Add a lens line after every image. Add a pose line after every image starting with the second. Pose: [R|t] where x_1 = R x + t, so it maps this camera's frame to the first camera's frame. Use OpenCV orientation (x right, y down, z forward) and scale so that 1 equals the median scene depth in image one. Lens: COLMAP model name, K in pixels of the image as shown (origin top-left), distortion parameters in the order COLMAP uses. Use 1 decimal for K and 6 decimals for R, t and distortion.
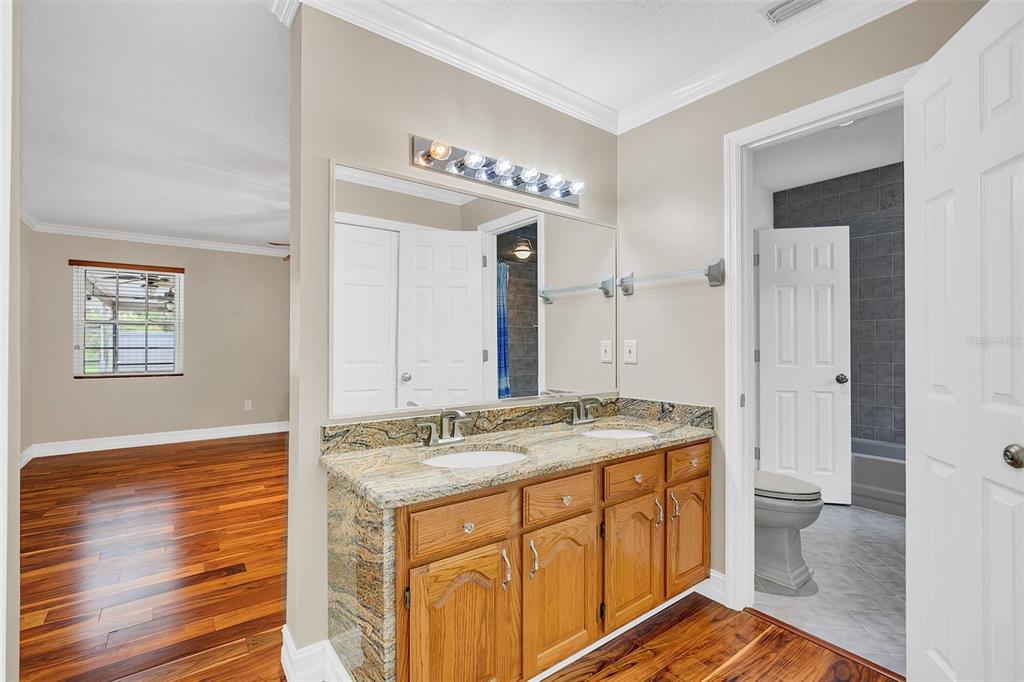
lens RADIAL K [[471.3, 0, 513.8], [0, 471.3, 342.7], [0, 0, 1]] dist [-0.011747, 0.002975]
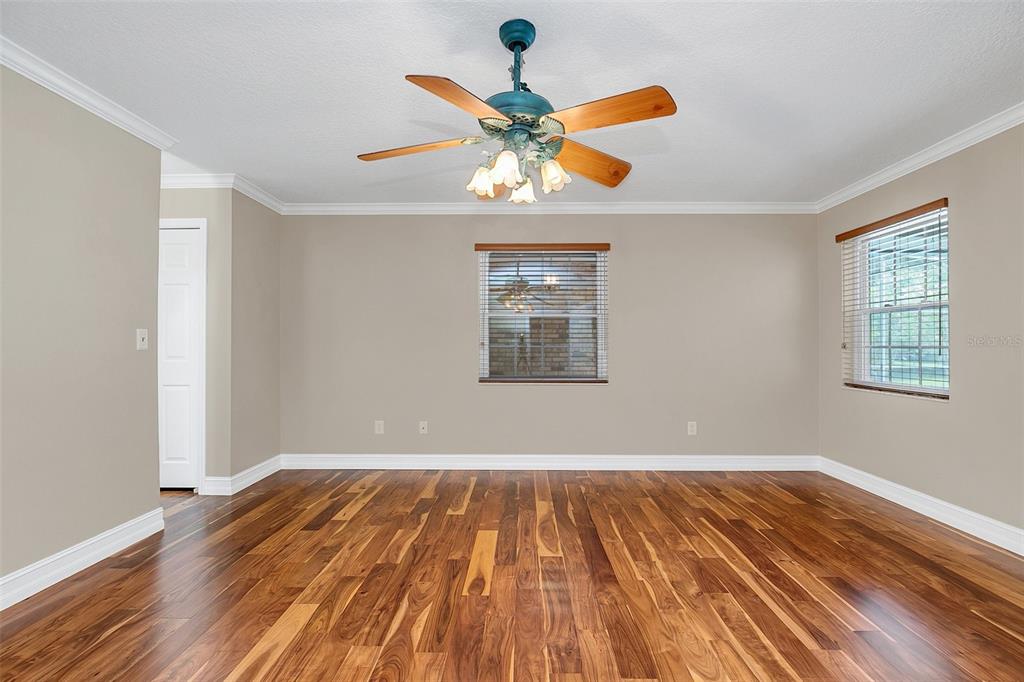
lens RADIAL K [[471.3, 0, 510.6], [0, 471.3, 347.3], [0, 0, 1]] dist [-0.011747, 0.002975]
pose [[-0.622044, 0.002047, -0.782980, 0.019880], [0.007968, 0.999961, -0.003716, 0.010748], [0.782942, -0.008550, -0.622036, 1.053878]]
